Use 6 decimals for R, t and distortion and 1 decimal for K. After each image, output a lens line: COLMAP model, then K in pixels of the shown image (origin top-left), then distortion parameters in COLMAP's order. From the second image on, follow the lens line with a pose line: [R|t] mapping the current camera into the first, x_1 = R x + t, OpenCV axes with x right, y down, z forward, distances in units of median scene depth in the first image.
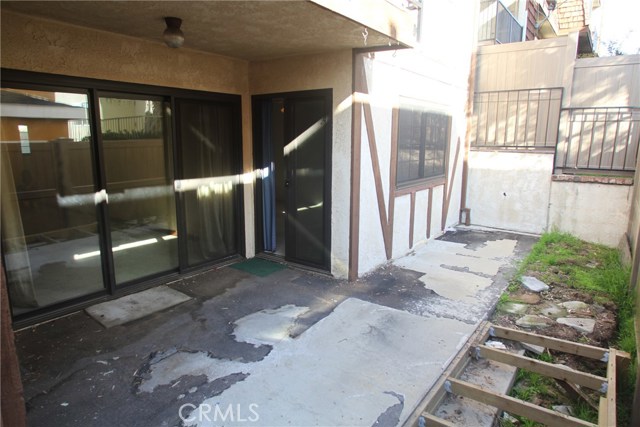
lens RADIAL K [[410.4, 0, 318.5], [0, 410.4, 216.7], [0, 0, 1]] dist [-0.056133, 0.034531]
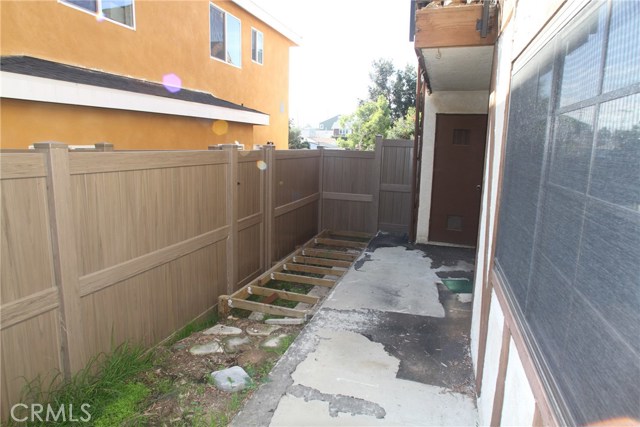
lens RADIAL K [[410.4, 0, 313.3], [0, 410.4, 210.5], [0, 0, 1]] dist [-0.056133, 0.034531]
pose [[-0.948640, 0.028825, -0.315041, 0.612333], [-0.083788, 0.937385, 0.338068, -0.307807], [0.305060, 0.347101, -0.886825, 1.537659]]
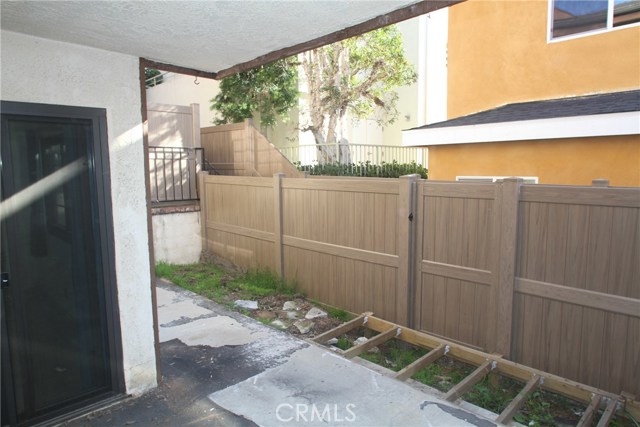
lens RADIAL K [[410.4, 0, 317.8], [0, 410.4, 212.8], [0, 0, 1]] dist [-0.056133, 0.034531]
pose [[0.164876, -0.111621, 0.979978, -0.525275], [0.195599, 0.977542, 0.078435, -0.134367], [-0.966725, 0.178751, 0.183006, 0.567792]]
